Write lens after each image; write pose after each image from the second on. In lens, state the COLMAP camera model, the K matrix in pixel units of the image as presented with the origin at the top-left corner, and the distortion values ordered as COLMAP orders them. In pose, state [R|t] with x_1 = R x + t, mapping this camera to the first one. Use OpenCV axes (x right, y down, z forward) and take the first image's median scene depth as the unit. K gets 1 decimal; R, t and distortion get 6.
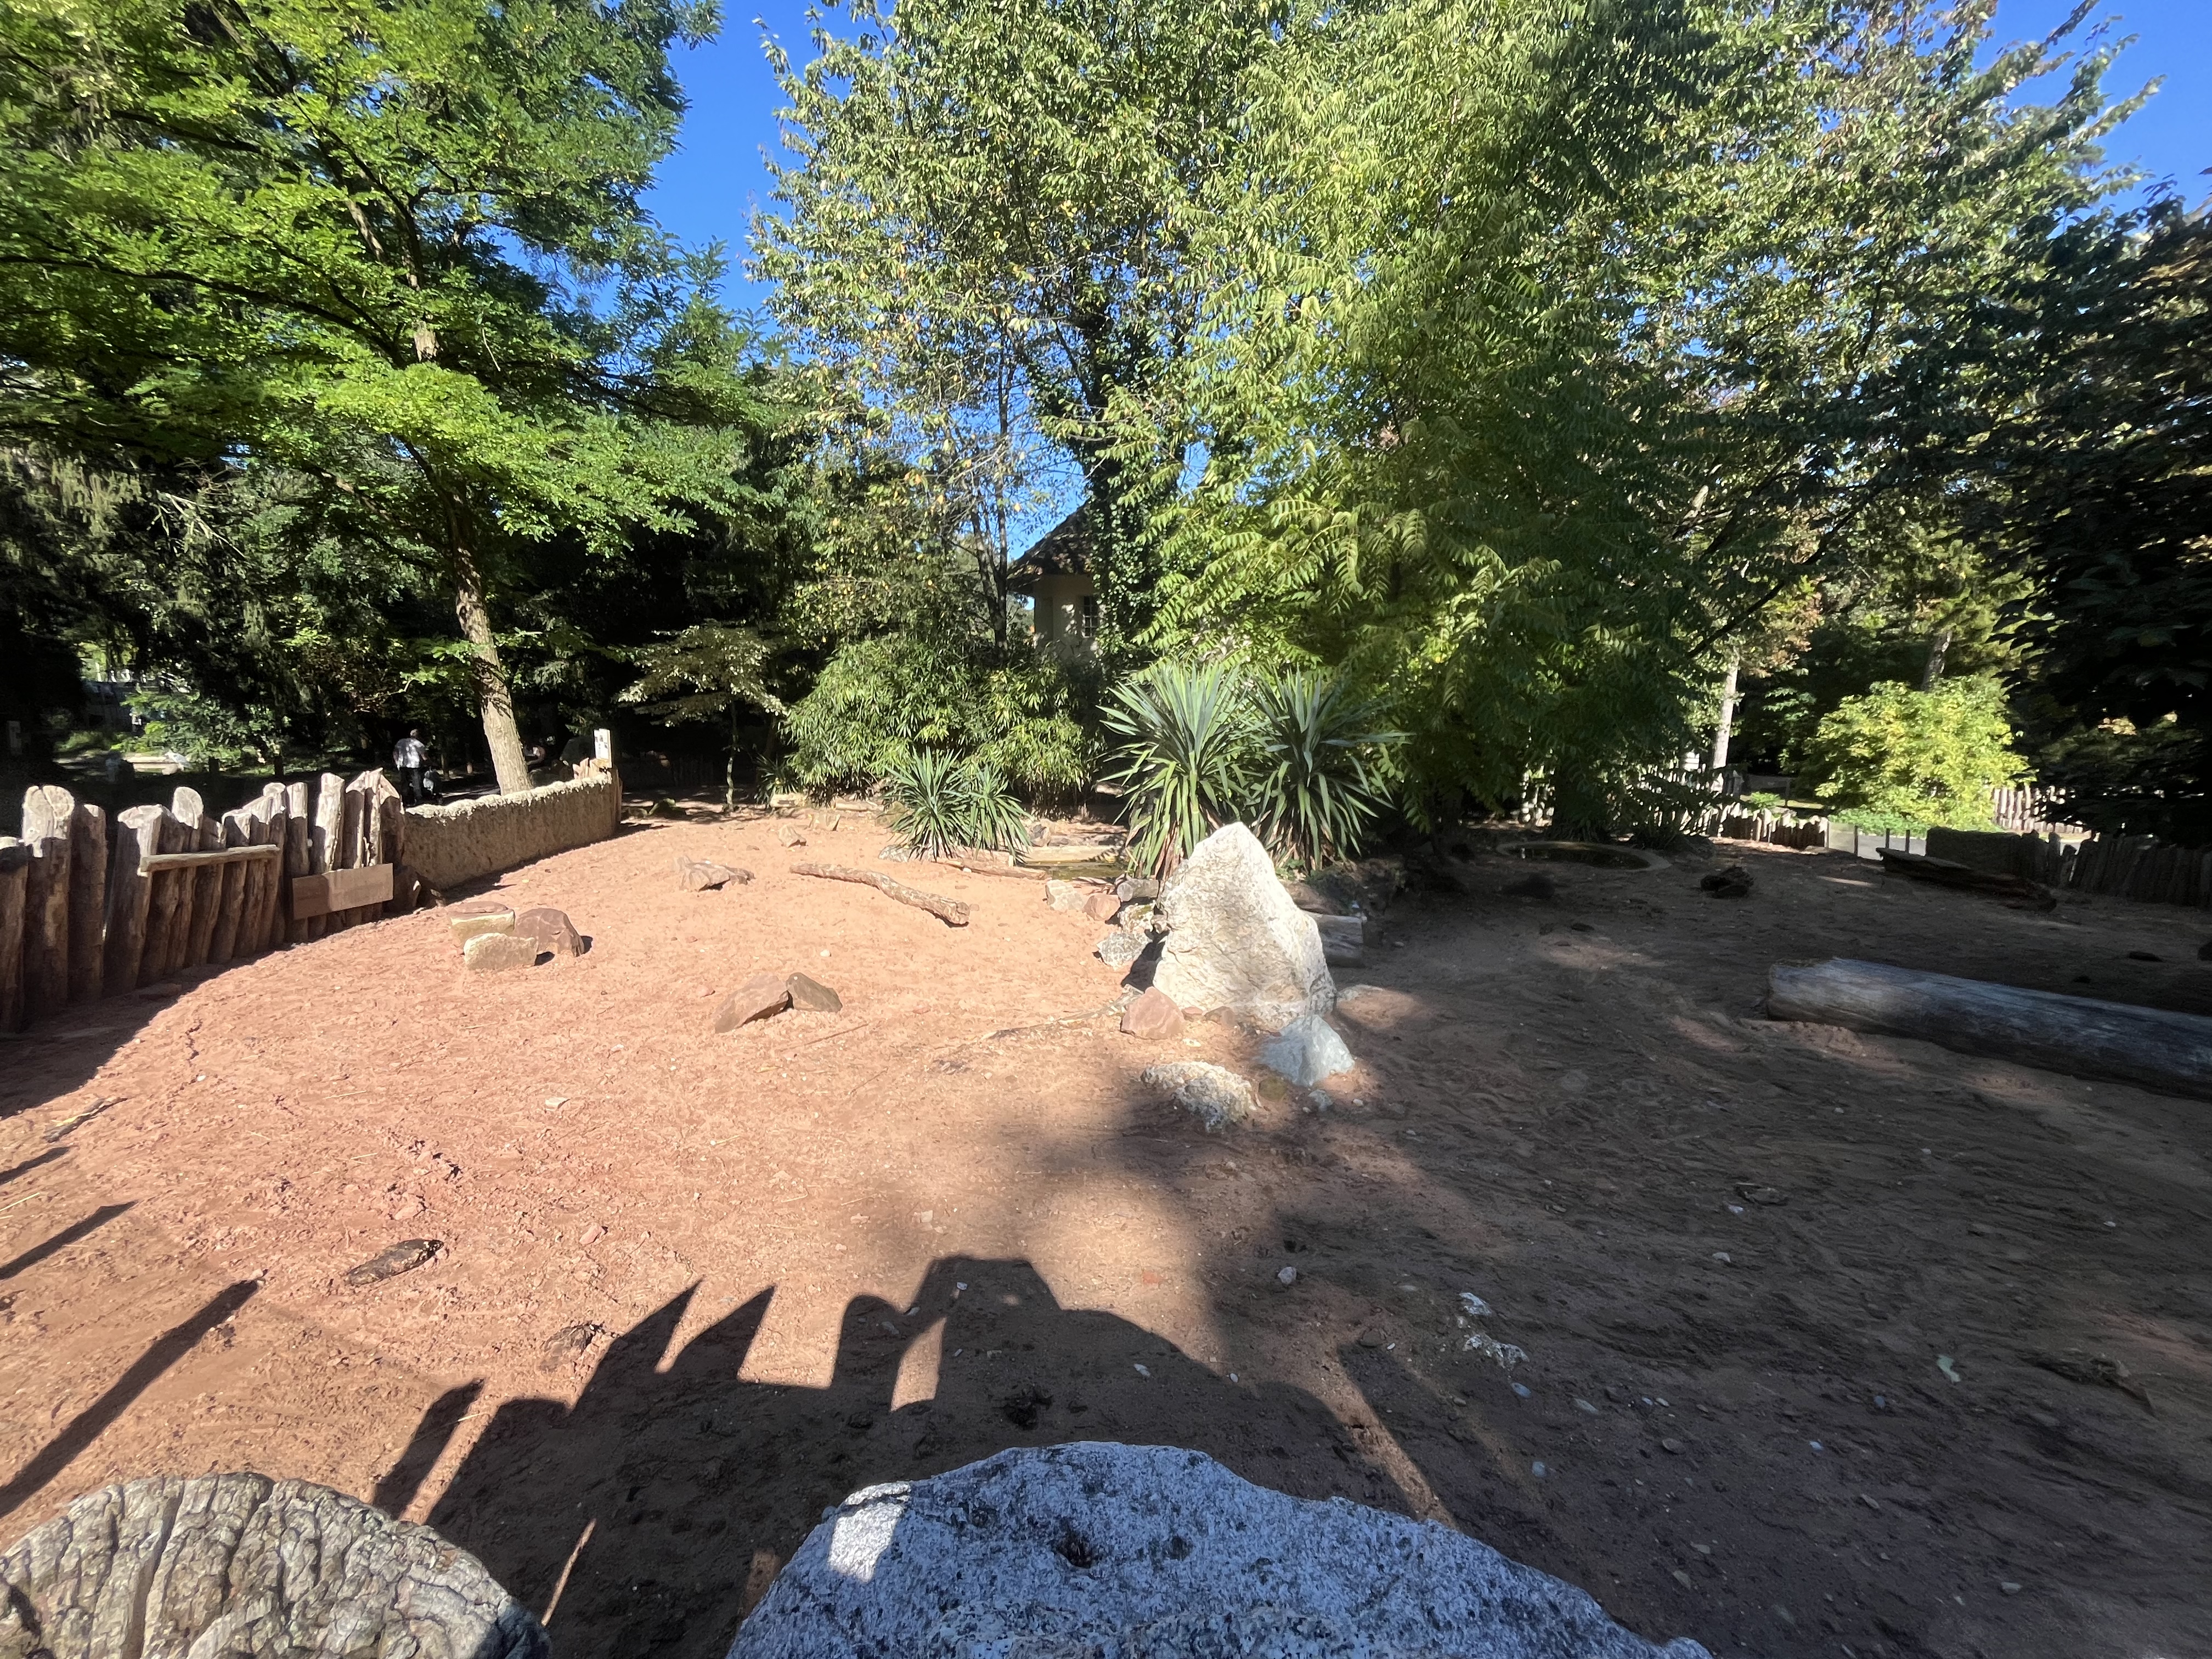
lens RADIAL K [[889.0, 0, 1110.2], [0, 889.0, 835.2], [0, 0, 1]] dist [-0.001045, -0.000009]
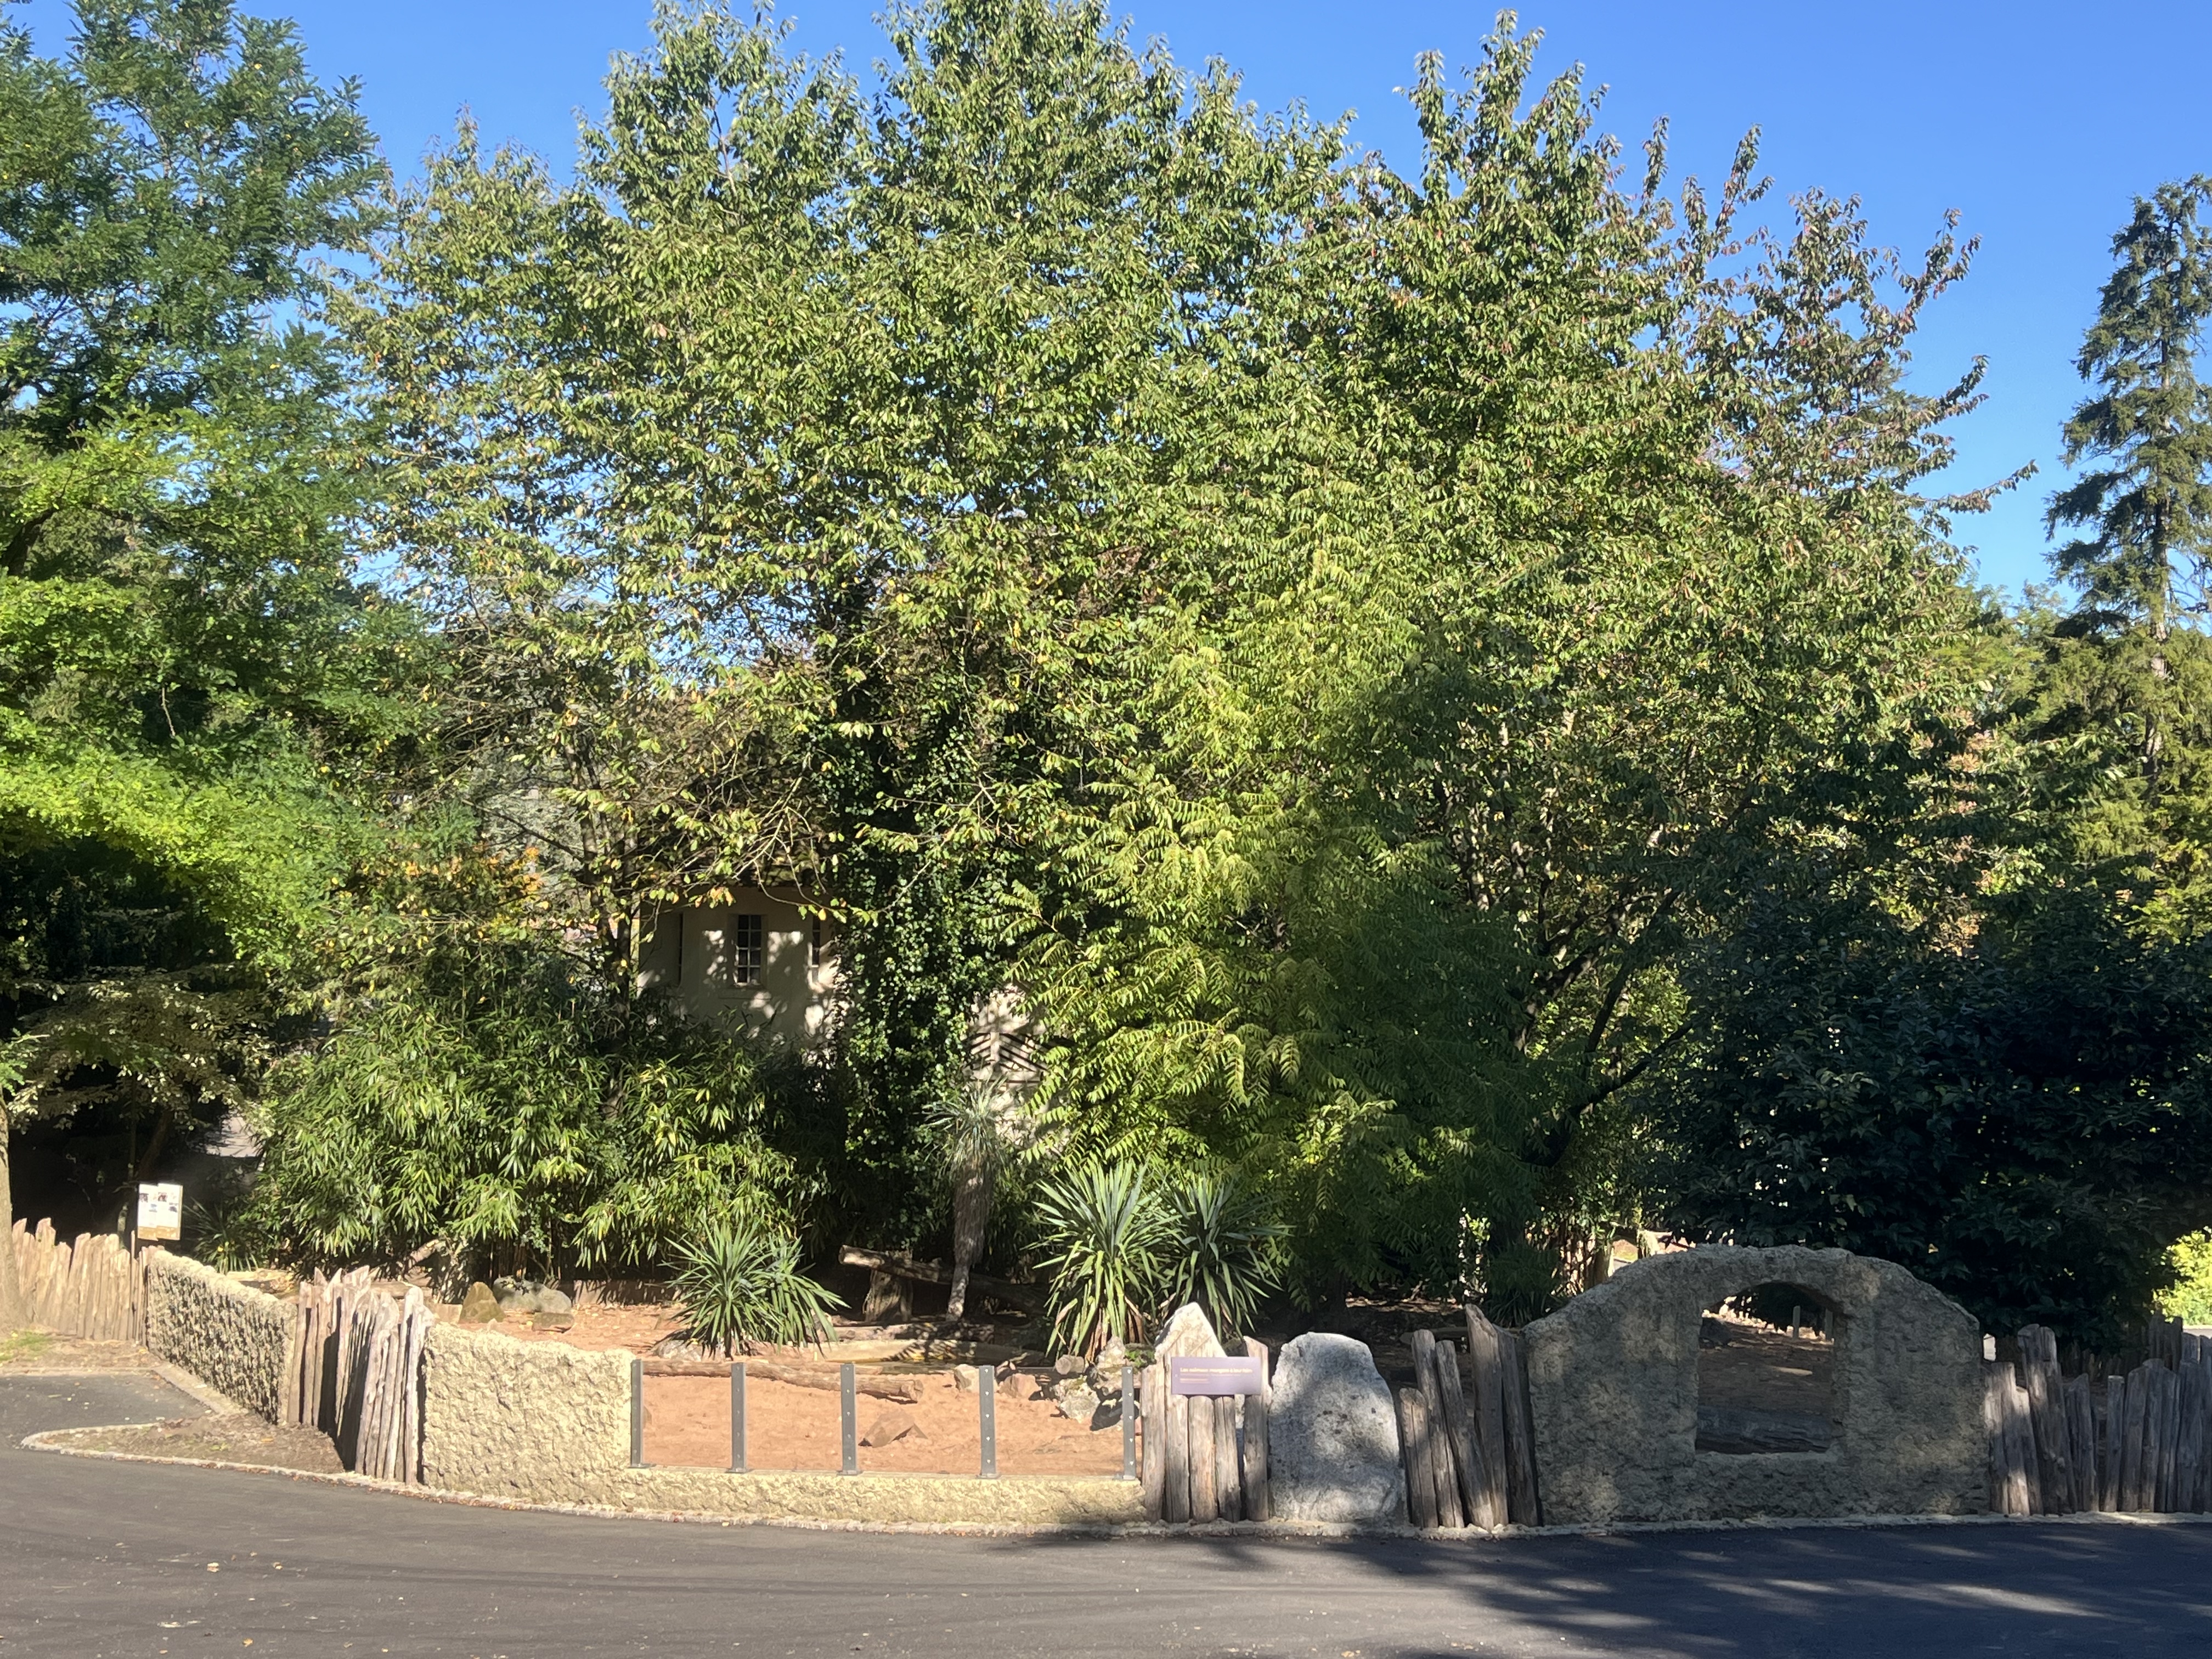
lens RADIAL K [[2579.8, 0, 1105.2], [0, 2579.8, 830.9], [0, 0, 1]] dist [0.021340, 0.000000]
pose [[0.966278, 0.030631, 0.255672, -0.752122], [0.020656, 0.980479, -0.195535, 0.036193], [-0.256670, 0.194222, 0.946783, -2.160409]]
